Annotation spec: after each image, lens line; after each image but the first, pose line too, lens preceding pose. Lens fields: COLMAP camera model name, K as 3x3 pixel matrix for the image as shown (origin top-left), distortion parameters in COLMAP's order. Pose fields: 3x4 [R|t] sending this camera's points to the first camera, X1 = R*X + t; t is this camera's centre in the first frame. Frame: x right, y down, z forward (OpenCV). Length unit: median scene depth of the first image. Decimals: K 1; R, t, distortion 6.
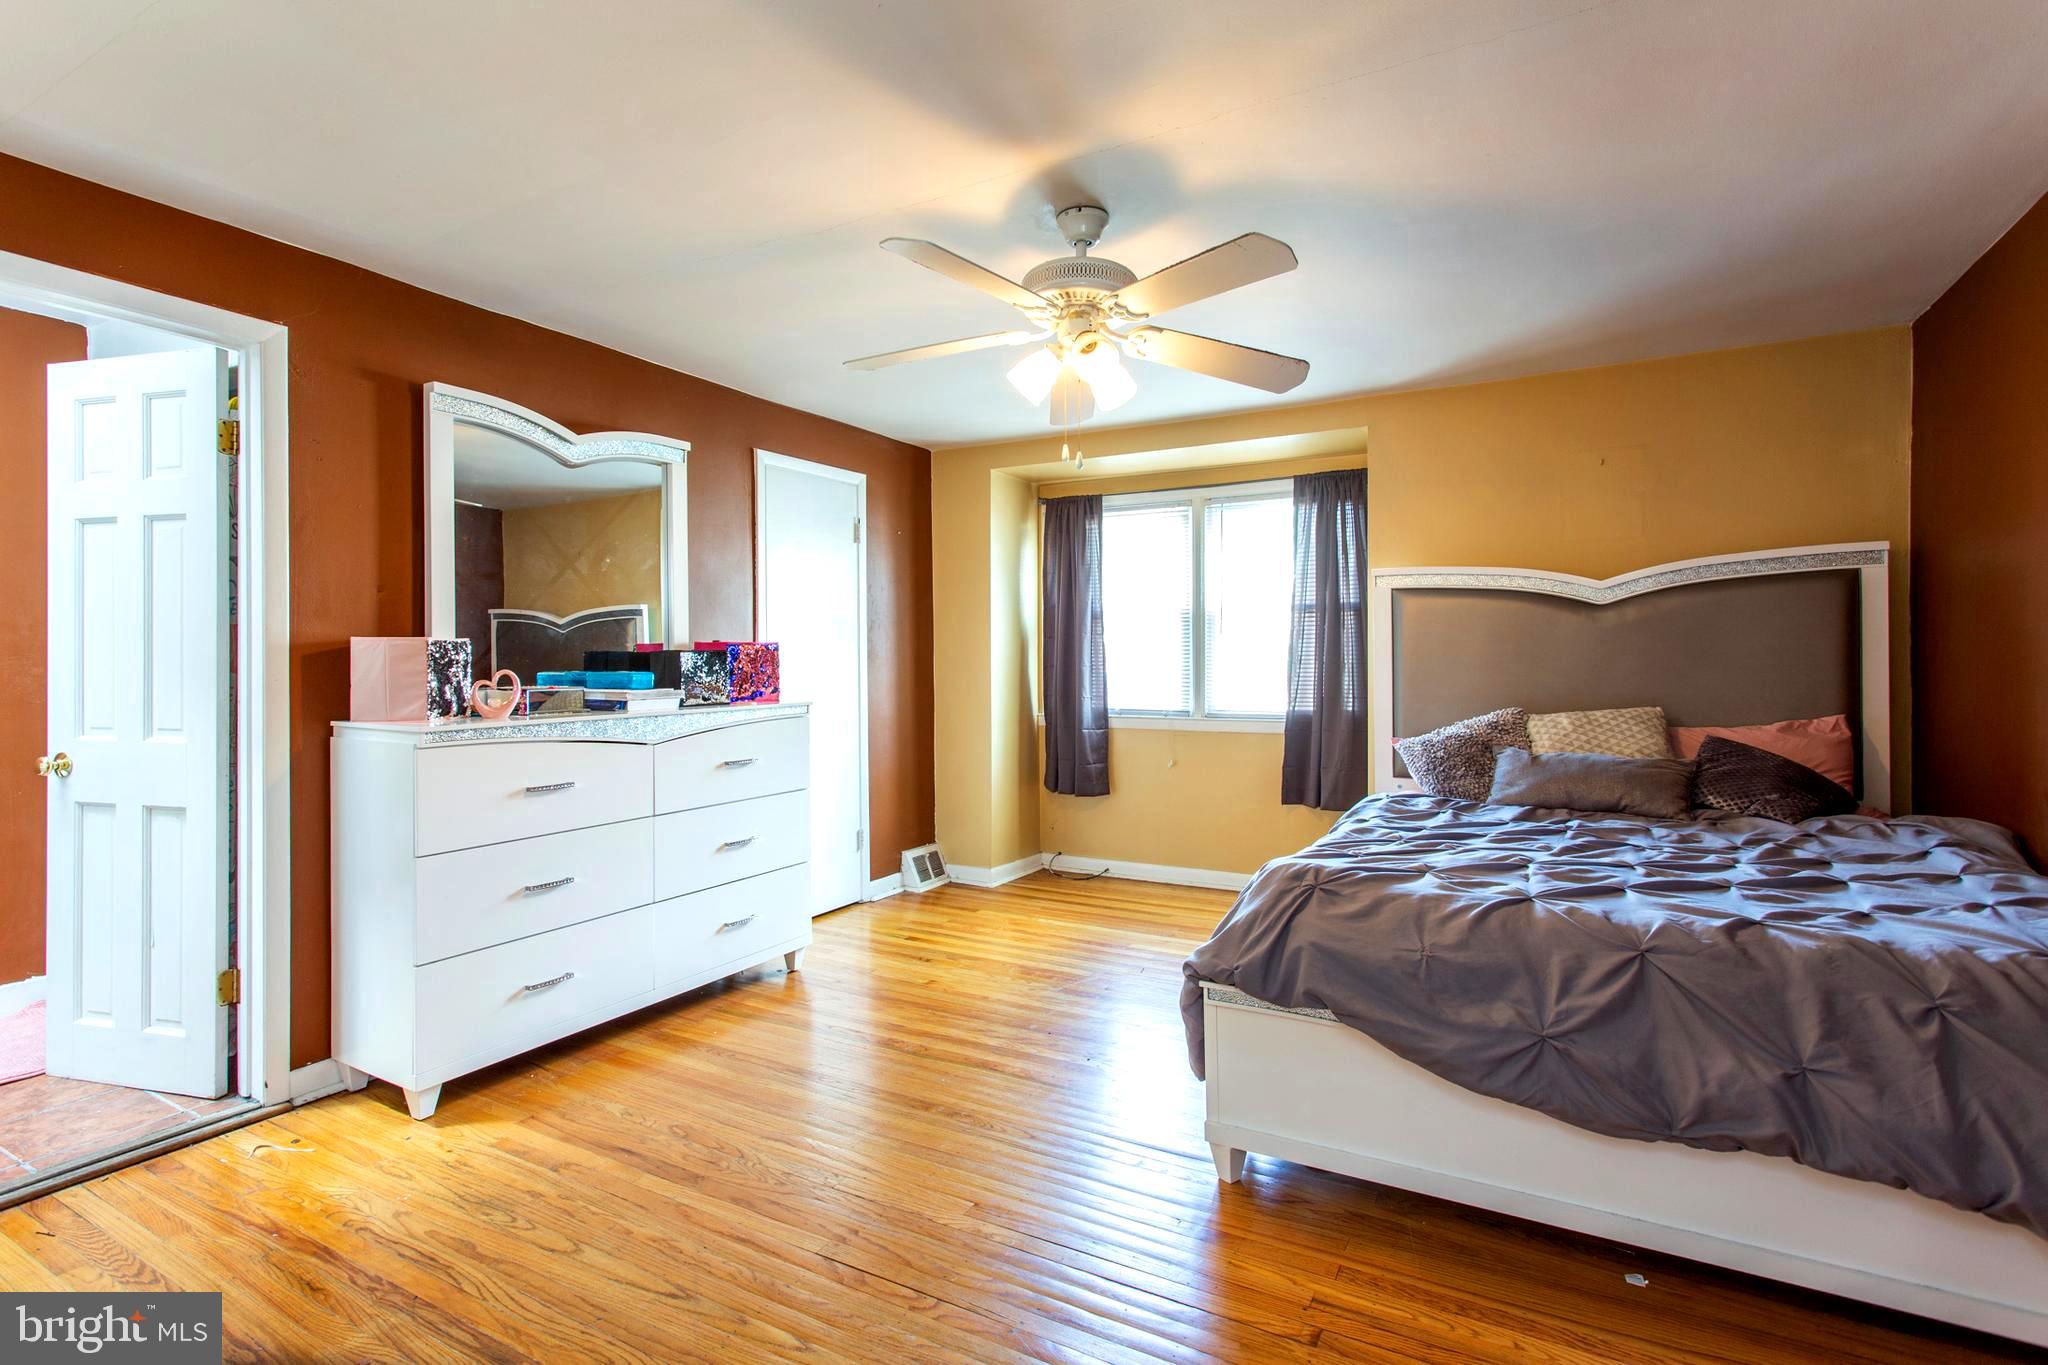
lens RADIAL K [[985.4, 0, 1015.2], [0, 985.4, 666.9], [0, 0, 1]] dist [0.004068, 0.000742]
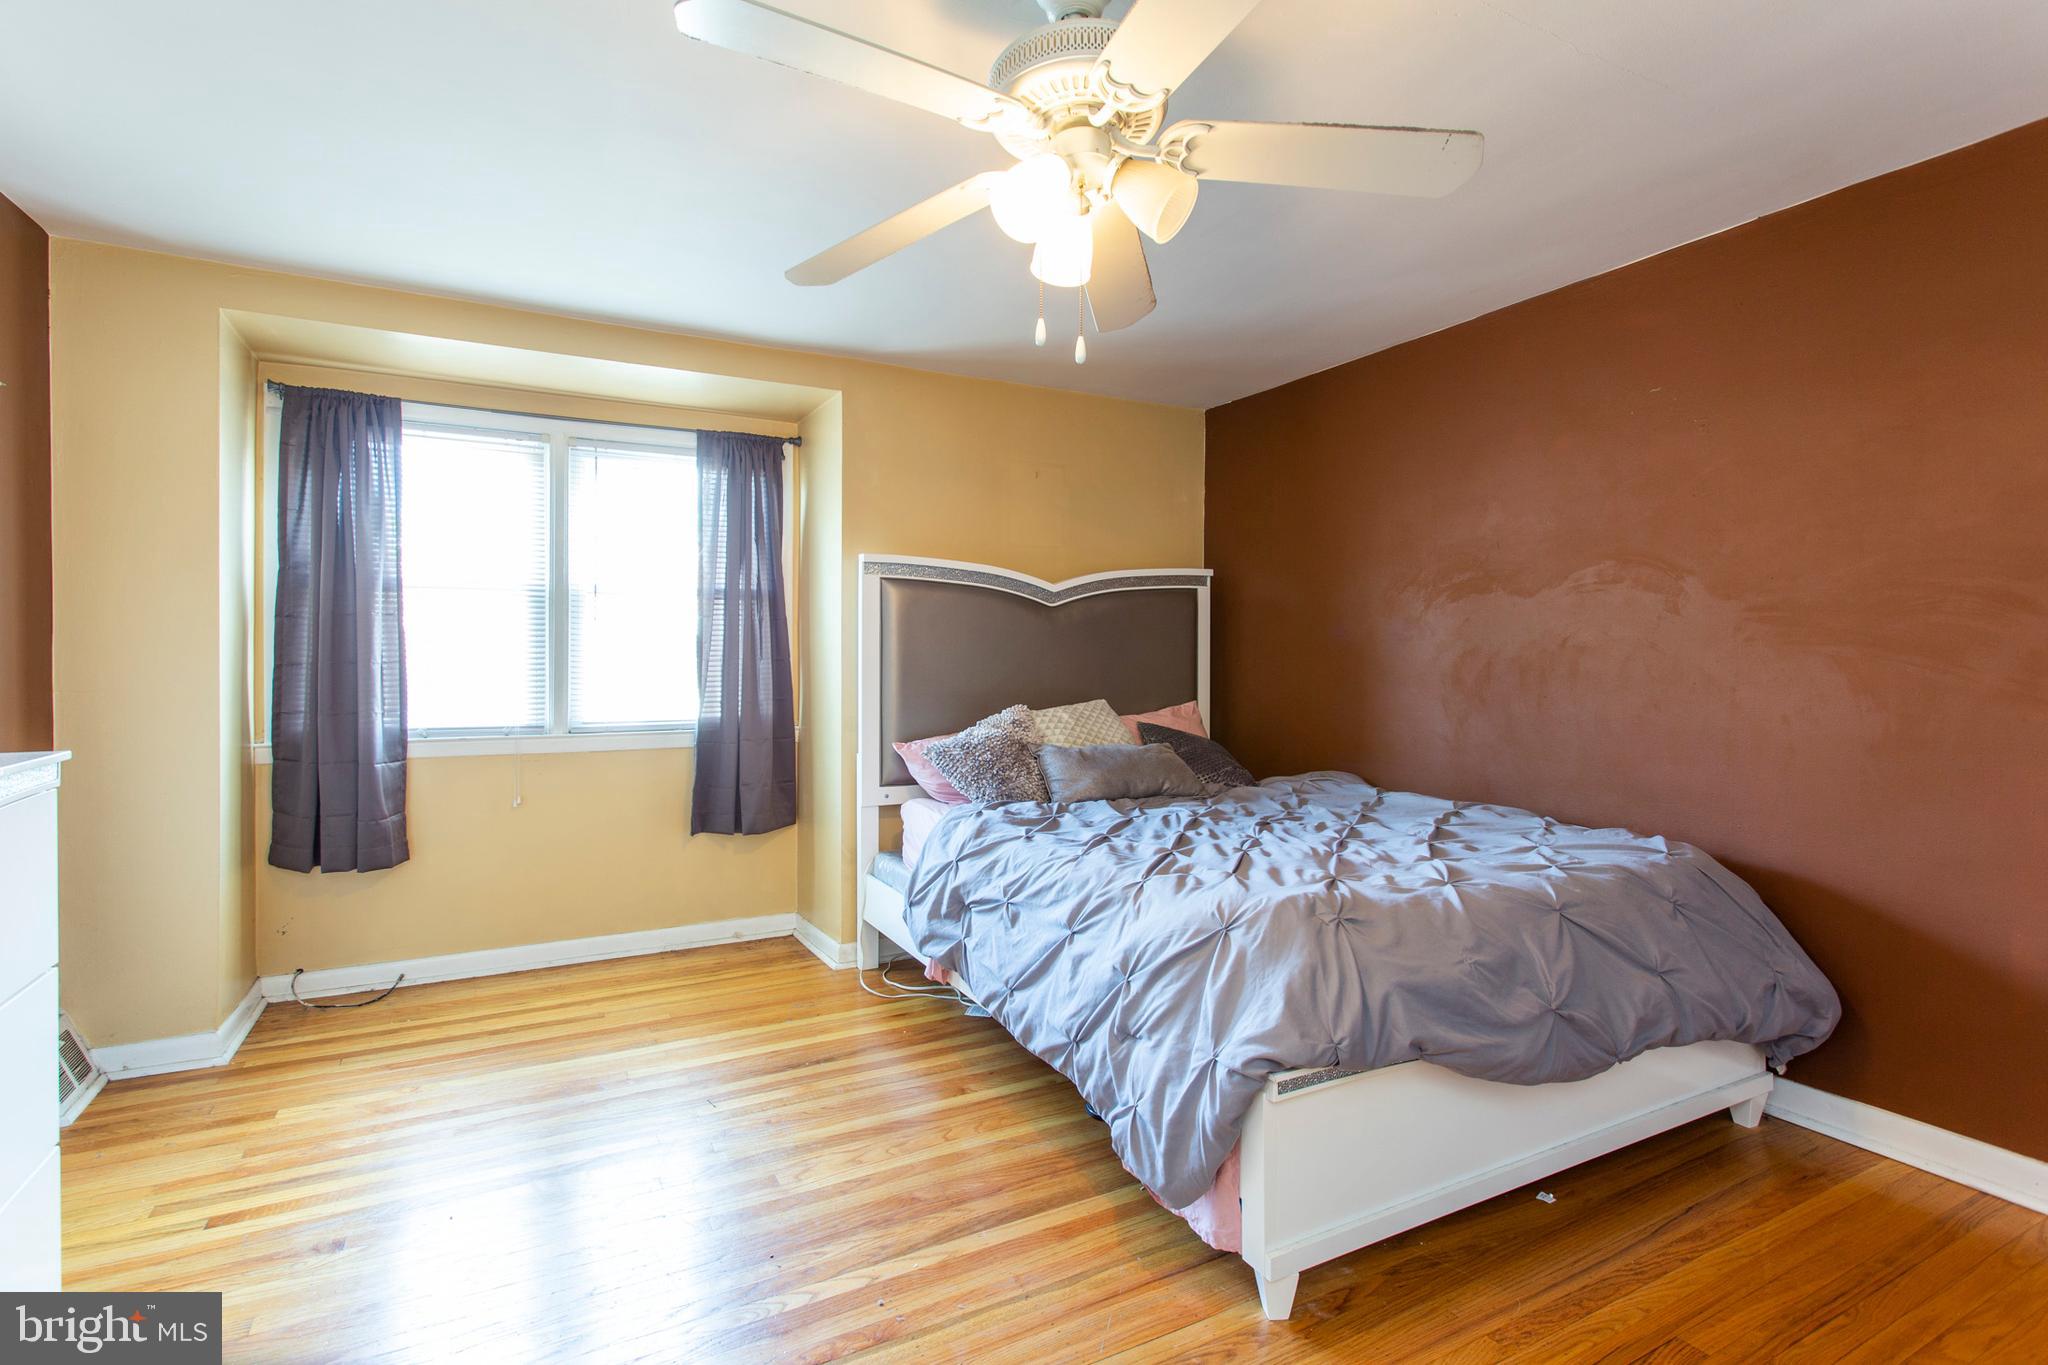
lens RADIAL K [[985.4, 0, 994.6], [0, 985.4, 656.8], [0, 0, 1]] dist [0.004068, 0.000742]
pose [[0.545394, 0.003697, 0.838172, -0.250053], [0.000700, 0.999988, -0.004866, -0.002030], [-0.838180, 0.003241, 0.545385, 0.329011]]
